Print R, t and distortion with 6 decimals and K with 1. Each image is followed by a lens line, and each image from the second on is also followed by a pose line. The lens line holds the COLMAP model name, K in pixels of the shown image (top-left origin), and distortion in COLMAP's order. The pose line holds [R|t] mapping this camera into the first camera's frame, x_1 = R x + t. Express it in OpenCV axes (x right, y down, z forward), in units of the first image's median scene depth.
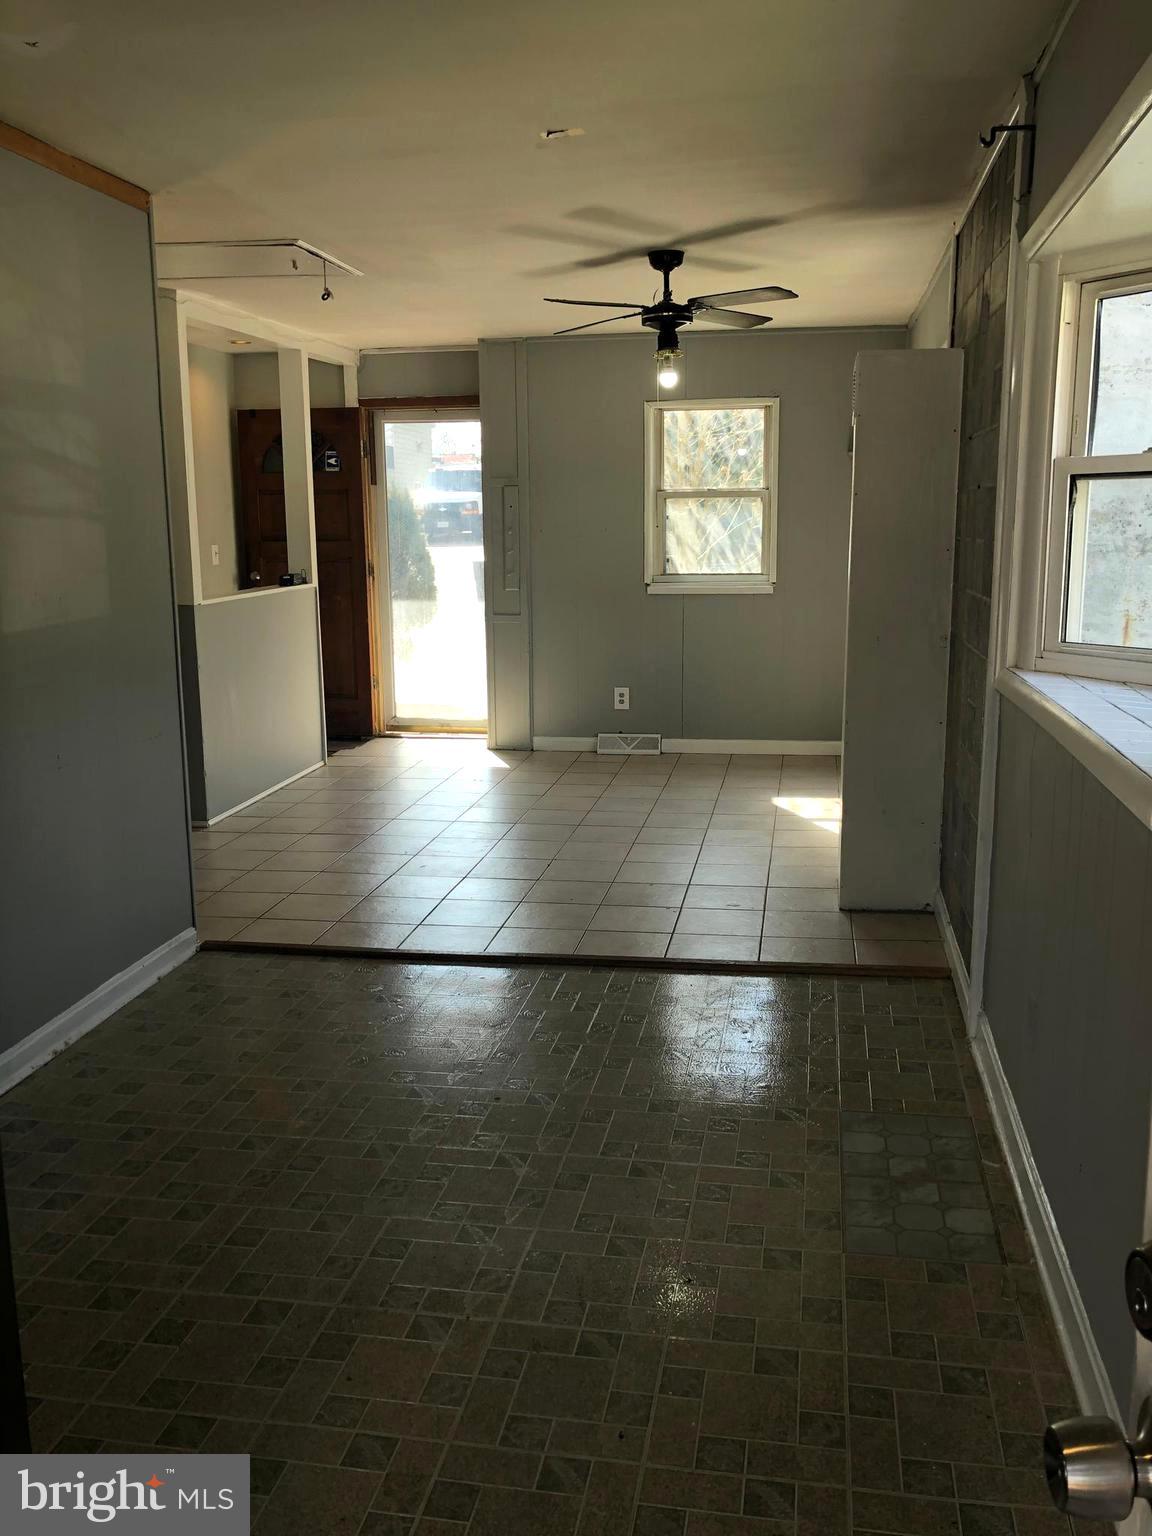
lens RADIAL K [[1250.4, 0, 588.0], [0, 1250.4, 763.2], [0, 0, 1]] dist [0.063680, -0.085048]
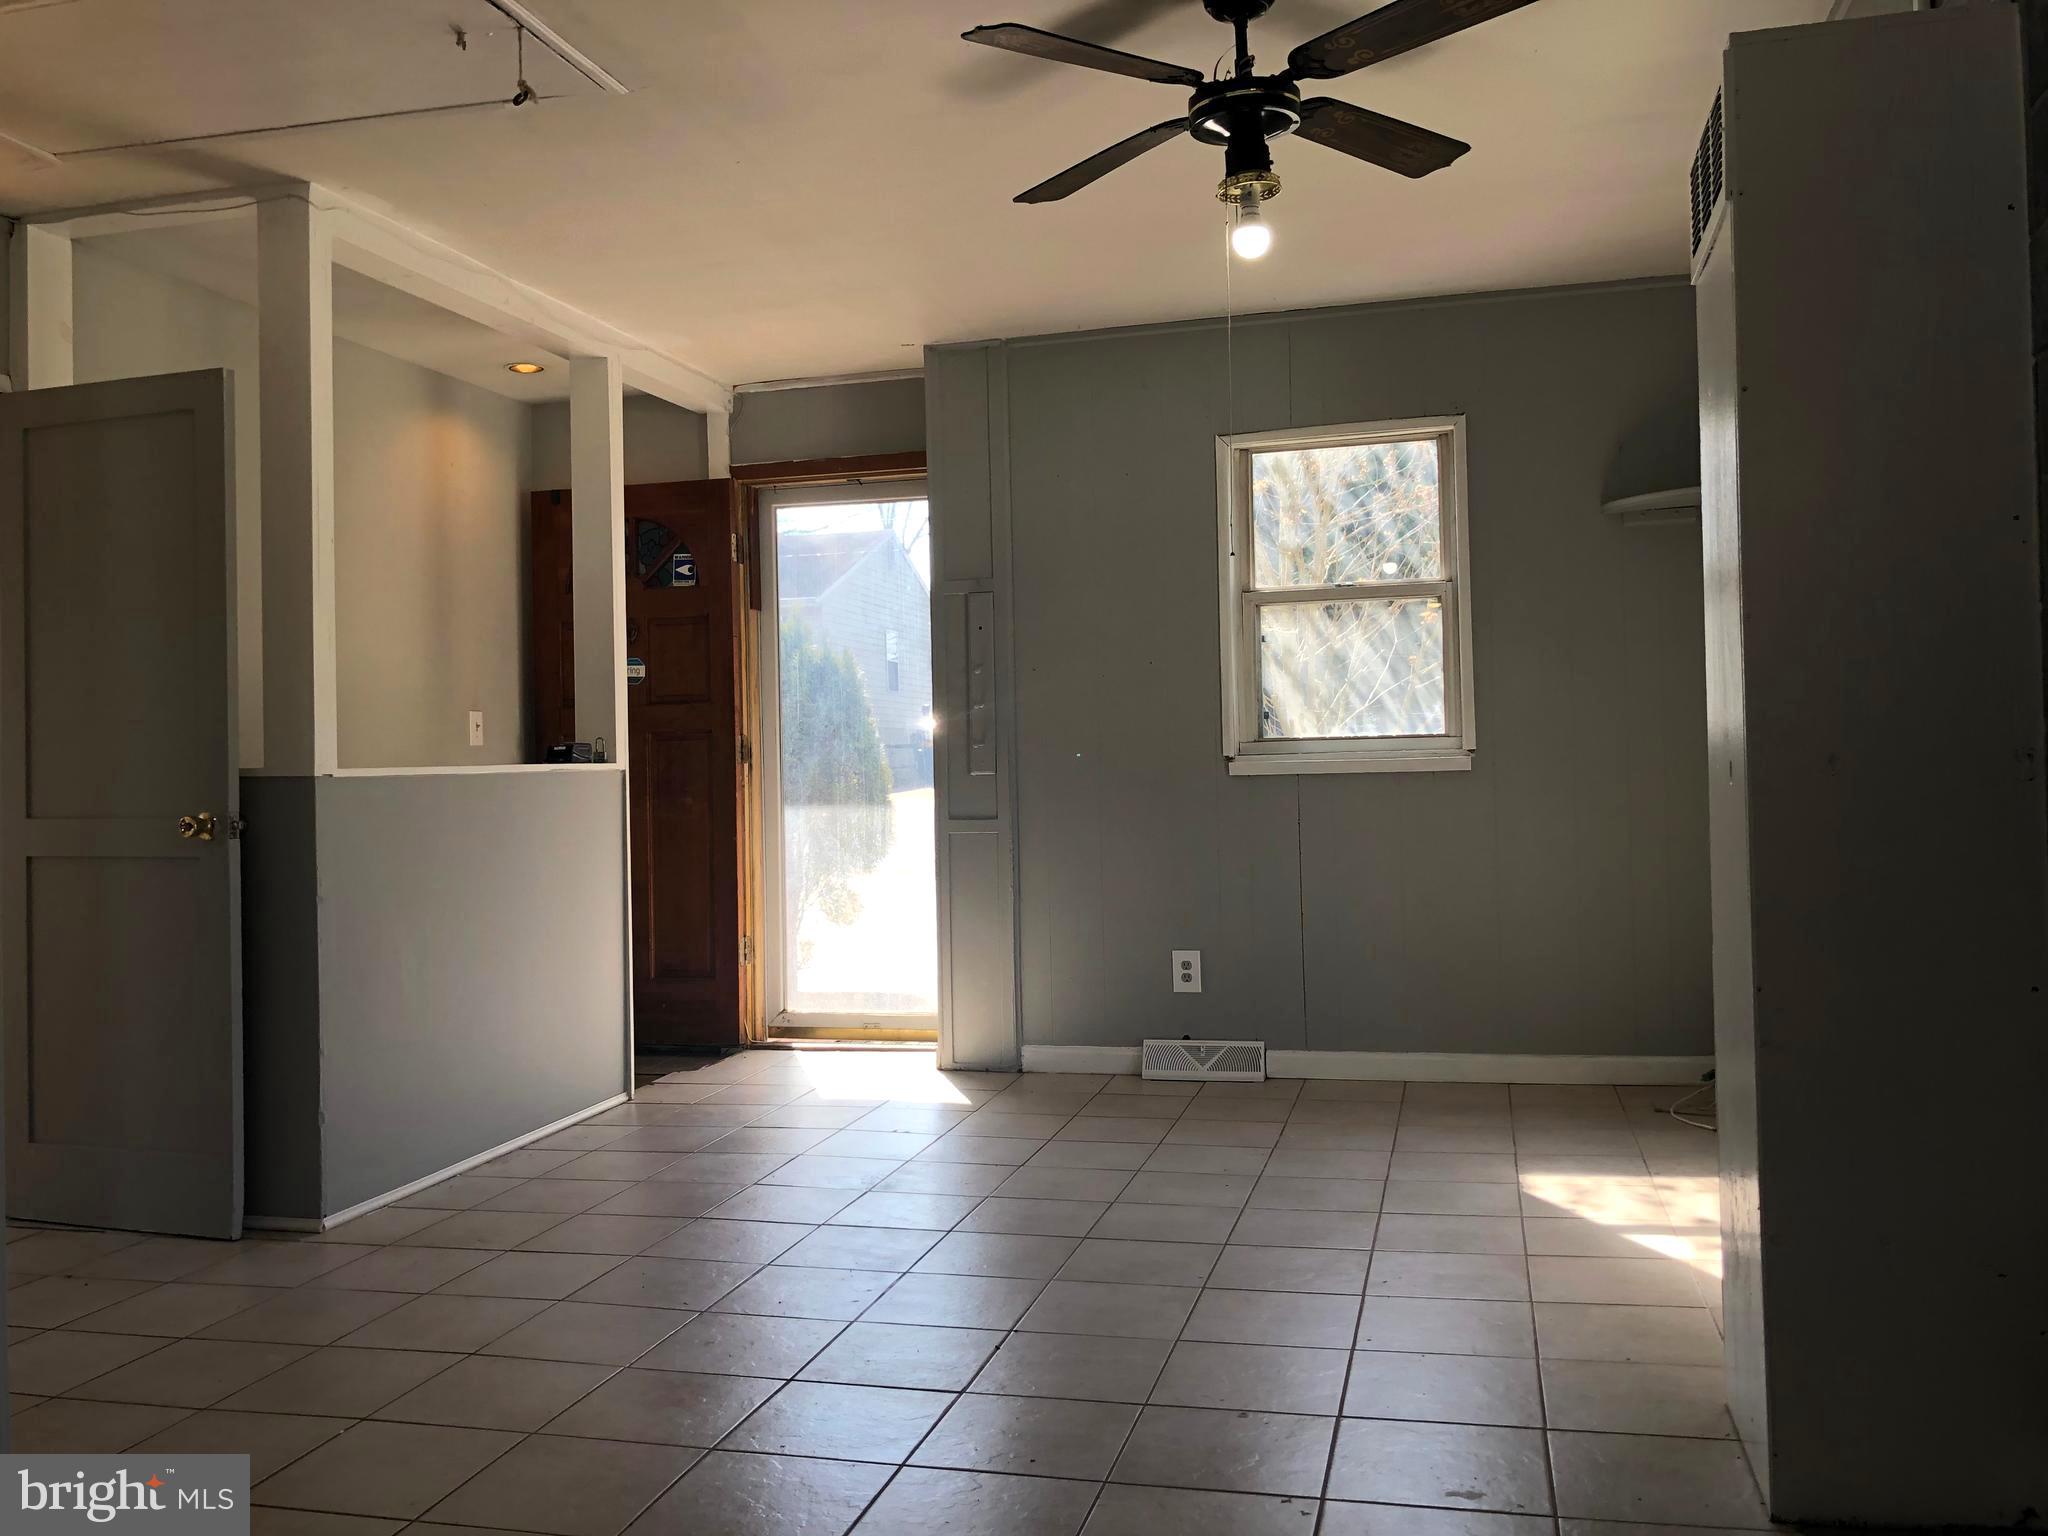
lens RADIAL K [[1675.9, 0, 1006.2], [0, 1675.9, 739.3], [0, 0, 1]] dist [0.137596, -0.212609]
pose [[0.995356, -0.017414, -0.094672, 0.020947], [-0.002700, 0.978062, -0.208297, 0.000626], [0.096222, 0.207585, 0.973473, 0.291569]]
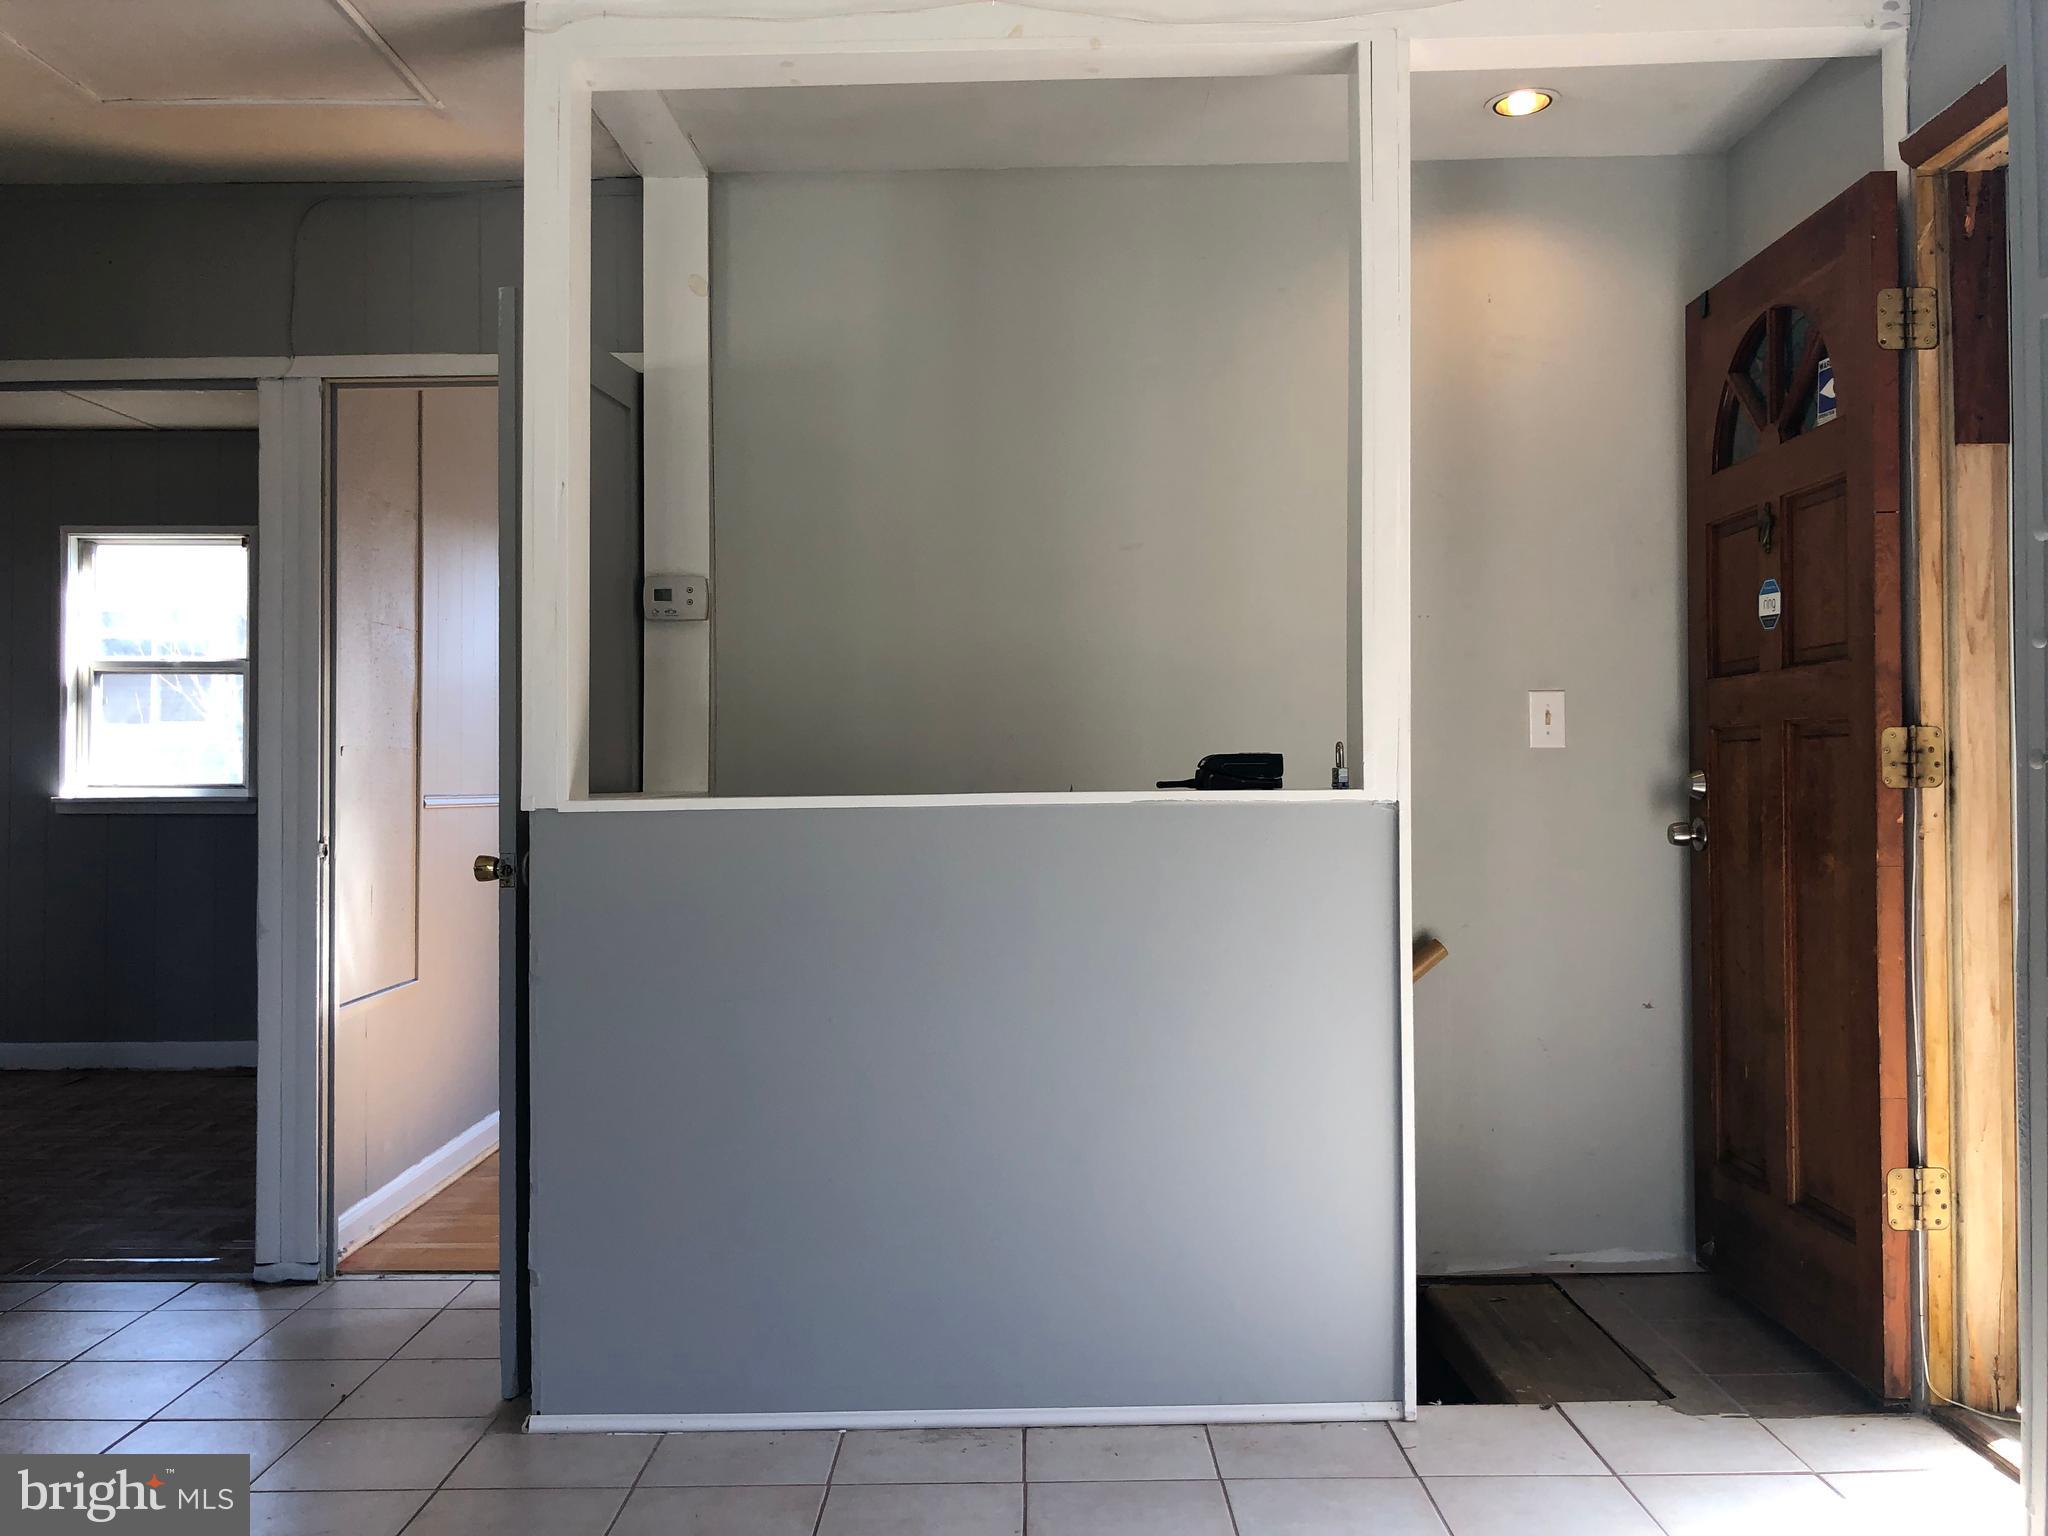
lens RADIAL K [[1667.2, 0, 1018.6], [0, 1667.2, 756.4], [0, 0, 1]] dist [0.063680, -0.085048]
pose [[0.164772, -0.005588, -0.986316, 0.158902], [-0.184568, 0.982146, -0.036398, -0.120560], [0.968909, 0.188039, 0.160798, 0.850369]]
